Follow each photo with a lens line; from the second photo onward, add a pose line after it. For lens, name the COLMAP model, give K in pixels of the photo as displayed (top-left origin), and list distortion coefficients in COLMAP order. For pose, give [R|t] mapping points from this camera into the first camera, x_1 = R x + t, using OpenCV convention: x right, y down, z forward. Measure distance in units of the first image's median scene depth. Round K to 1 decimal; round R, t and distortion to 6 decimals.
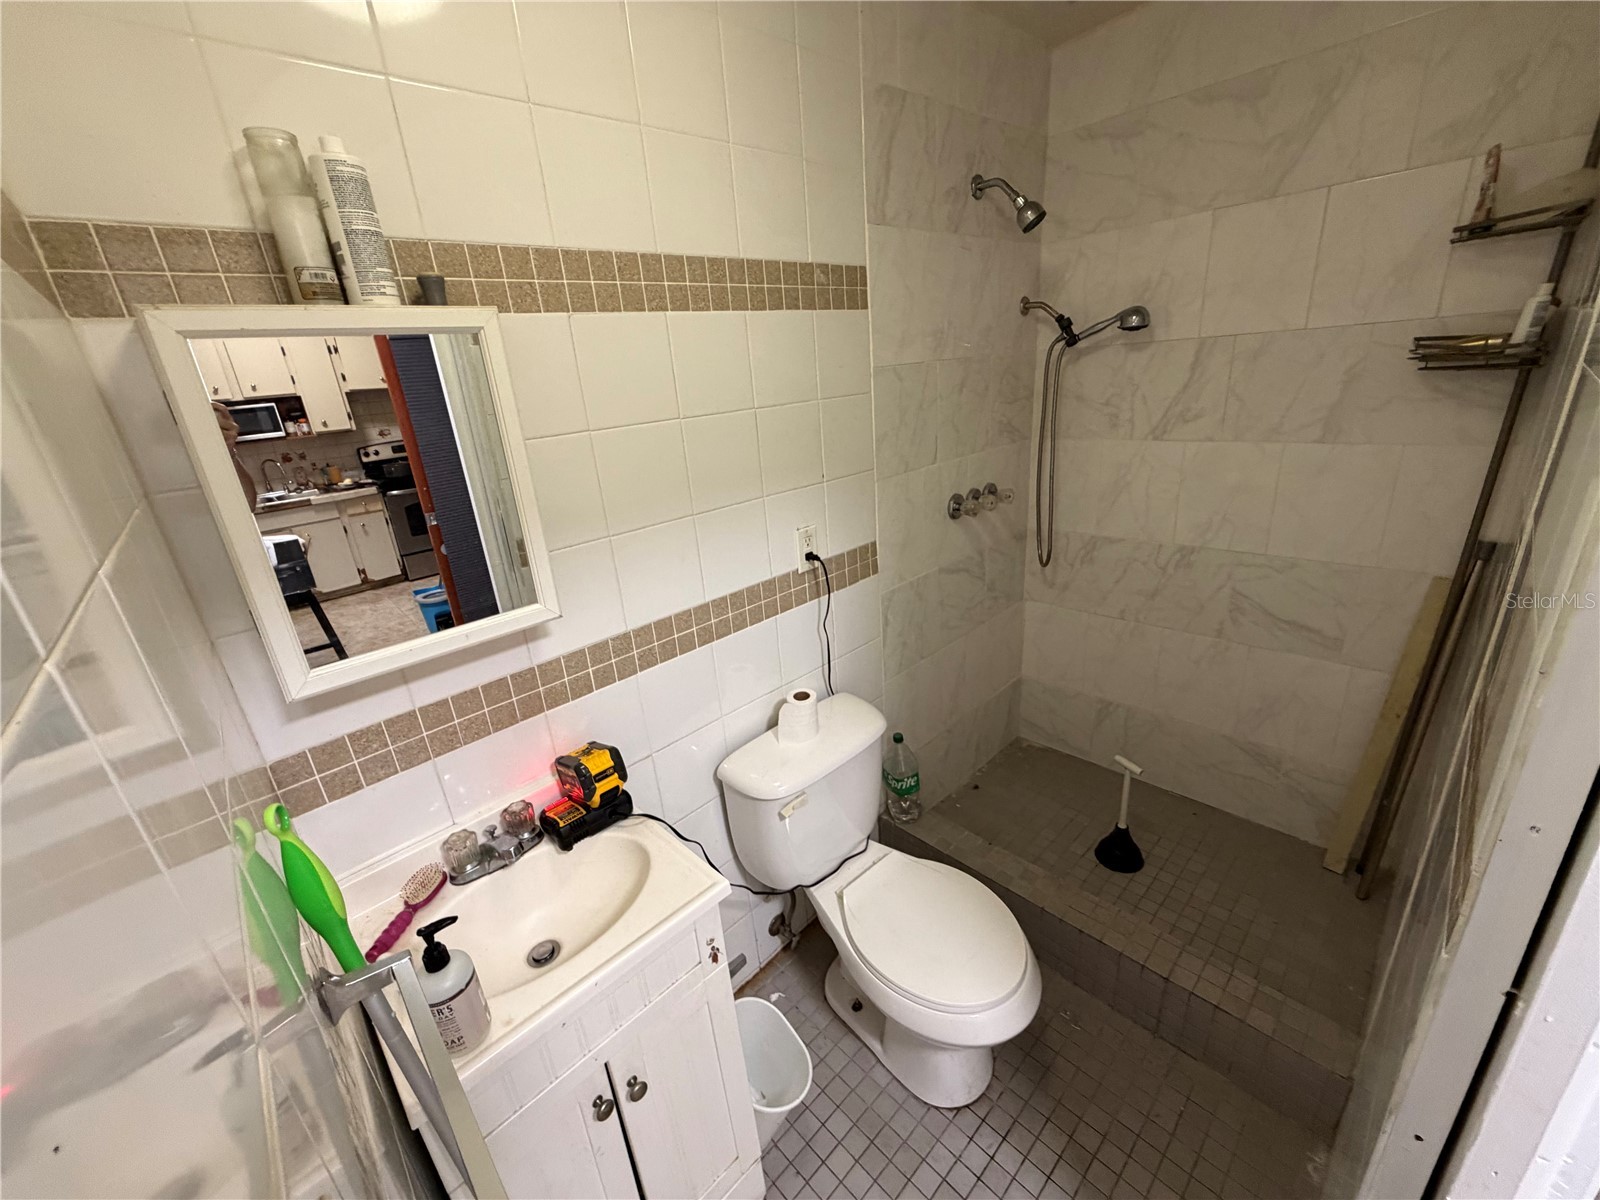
lens RADIAL K [[638.7, 0, 795.6], [0, 638.7, 601.4], [0, 0, 1]] dist [0.000091, 0.000403]
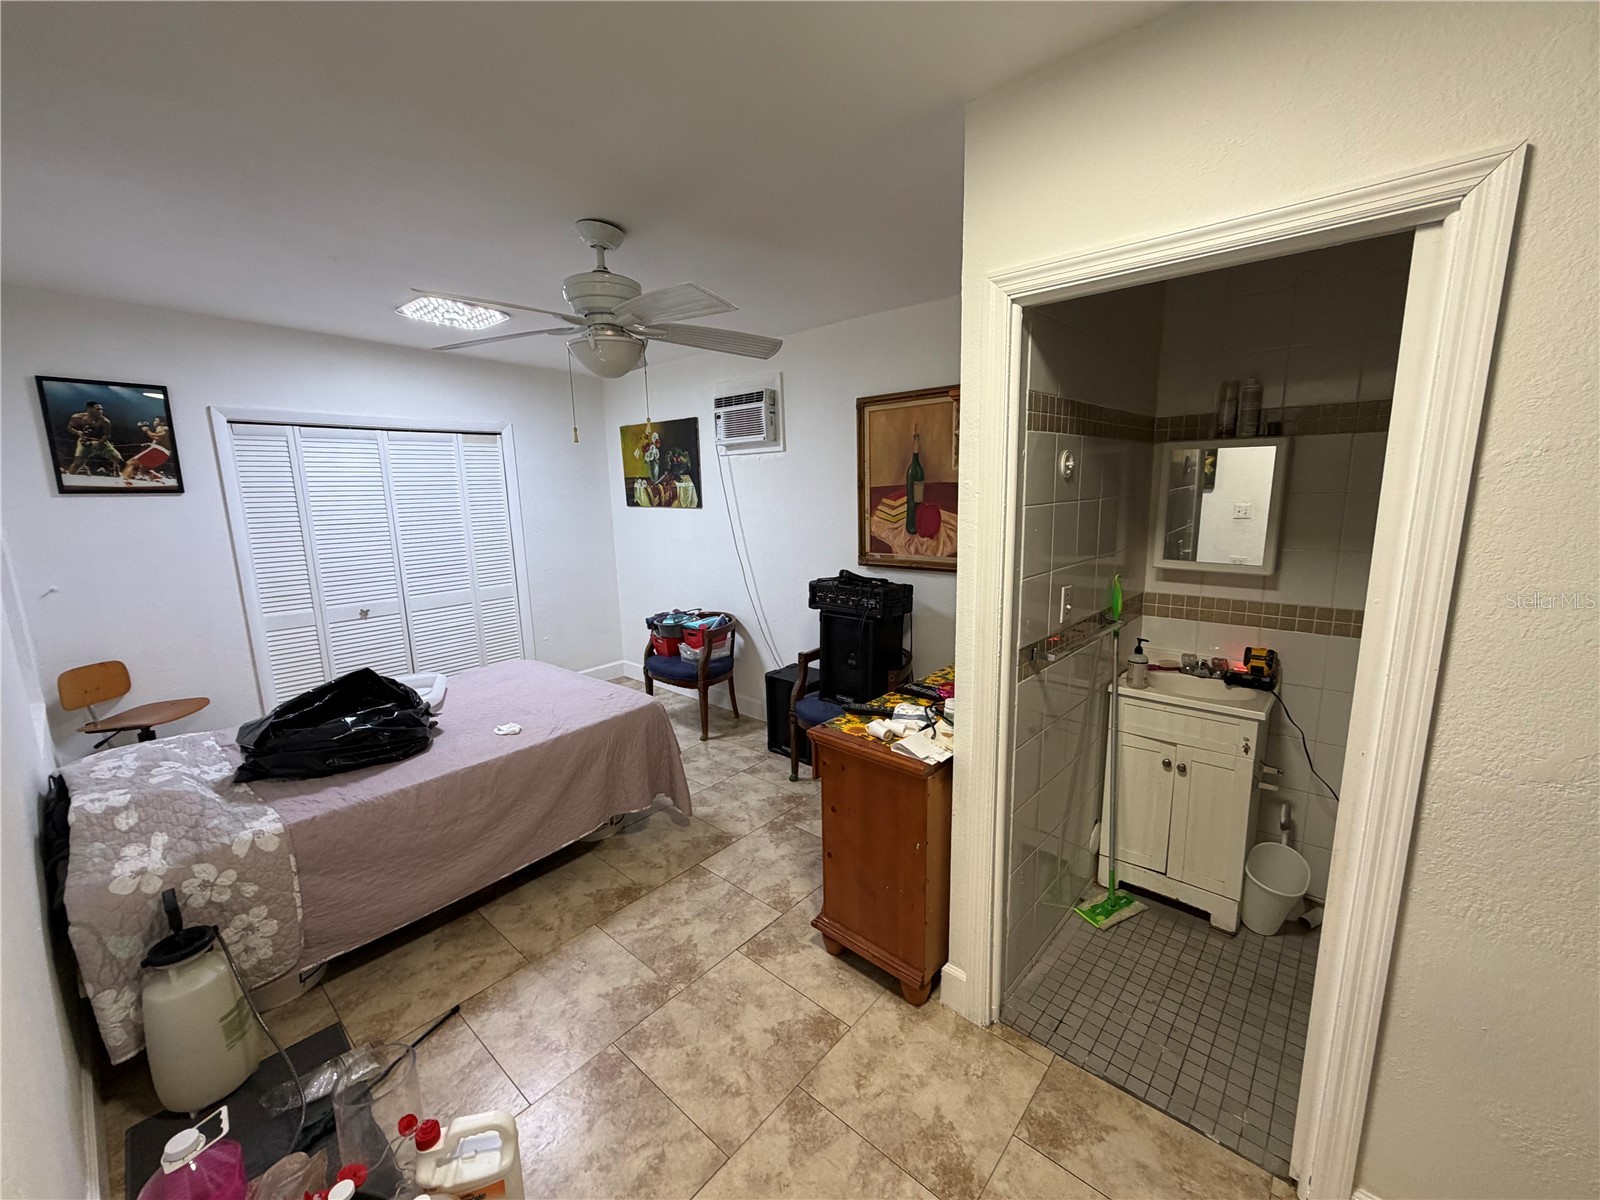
lens RADIAL K [[638.7, 0, 803.4], [0, 638.7, 596.1], [0, 0, 1]] dist [0.000091, 0.000403]
pose [[0.085414, 0.252925, -0.963708, 1.458427], [-0.327352, 0.920671, 0.212616, 0.137993], [0.941034, 0.297311, 0.161434, -0.711351]]
